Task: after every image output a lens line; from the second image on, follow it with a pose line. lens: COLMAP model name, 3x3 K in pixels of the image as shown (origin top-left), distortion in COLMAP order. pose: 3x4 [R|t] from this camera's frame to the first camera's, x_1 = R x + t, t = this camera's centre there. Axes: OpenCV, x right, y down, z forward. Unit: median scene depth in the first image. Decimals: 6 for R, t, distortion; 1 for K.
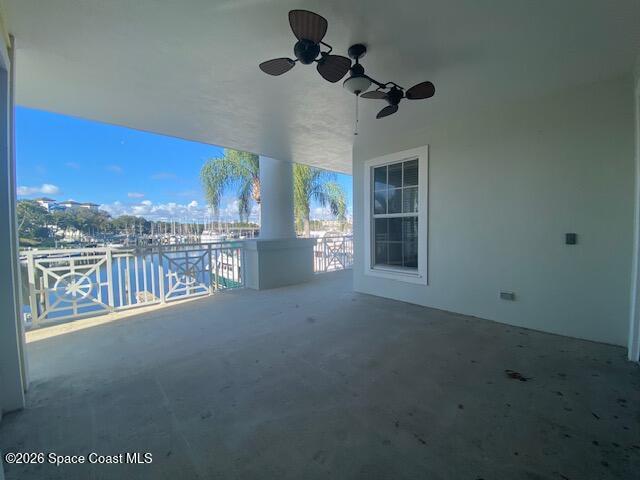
lens RADIAL K [[257.0, 0, 323.2], [0, 257.0, 238.8], [0, 0, 1]] dist [-0.000924, -0.000758]
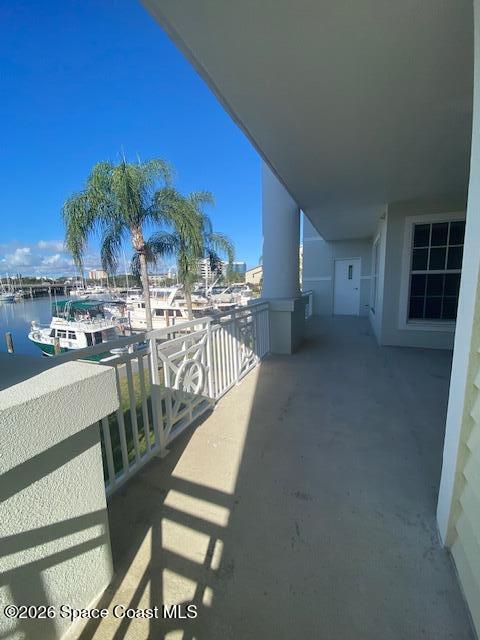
lens RADIAL K [[257.0, 0, 240.0], [0, 257.0, 320.0], [0, 0, 1]] dist [-0.000924, -0.000758]
pose [[0.922110, -0.062123, 0.381907, -0.876916], [0.024264, 0.994368, 0.103164, -0.020815], [-0.386165, -0.085862, 0.918425, 0.304904]]
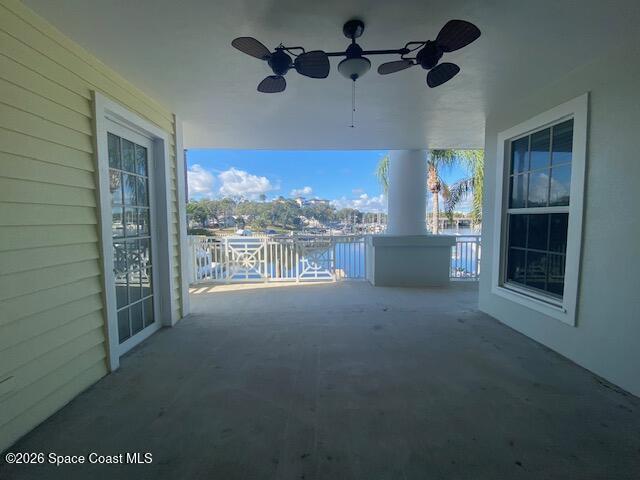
lens RADIAL K [[257.0, 0, 323.2], [0, 257.0, 238.8], [0, 0, 1]] dist [-0.000924, -0.000758]
pose [[0.731205, 0.059346, -0.679571, 0.327597], [-0.033585, 0.998132, 0.051029, -0.033573], [0.681330, -0.014490, 0.731833, 0.143049]]
